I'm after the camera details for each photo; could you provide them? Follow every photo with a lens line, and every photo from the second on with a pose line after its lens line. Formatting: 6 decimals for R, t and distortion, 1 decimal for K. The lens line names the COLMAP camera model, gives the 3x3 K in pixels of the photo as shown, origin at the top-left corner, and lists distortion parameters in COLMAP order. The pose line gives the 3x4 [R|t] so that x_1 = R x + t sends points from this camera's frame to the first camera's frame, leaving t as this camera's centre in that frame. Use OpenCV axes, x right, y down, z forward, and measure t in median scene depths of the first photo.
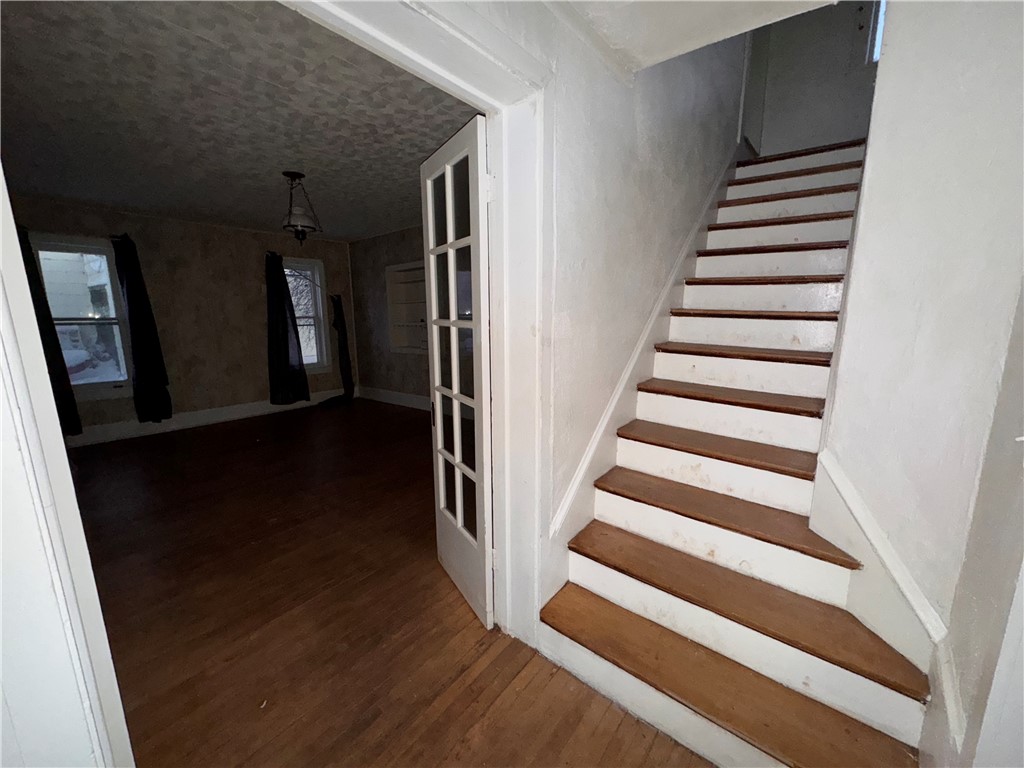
lens RADIAL K [[407.1, 0, 514.2], [0, 407.1, 384.8], [0, 0, 1]] dist [-0.003440, 0.000522]
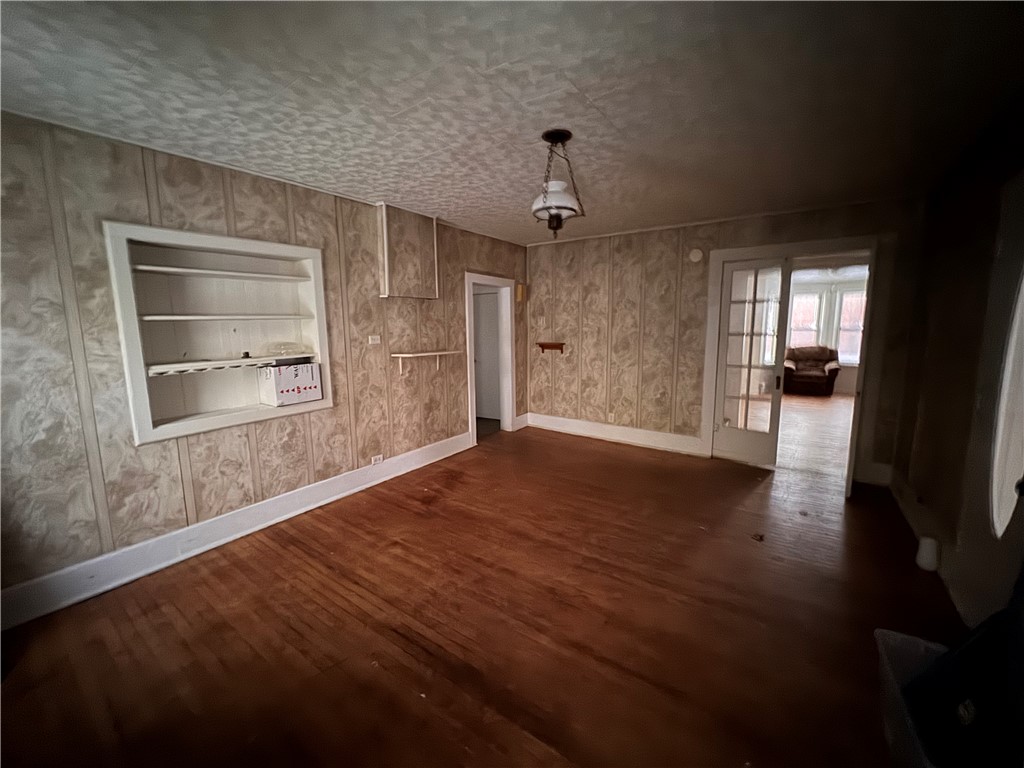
lens RADIAL K [[407.1, 0, 512.0], [0, 407.1, 386.9], [0, 0, 1]] dist [-0.003440, 0.000522]
pose [[-0.059407, -0.130372, 0.989684, -0.761509], [0.191831, 0.971465, 0.139487, -0.127814], [-0.979628, 0.198138, -0.032703, 0.708090]]
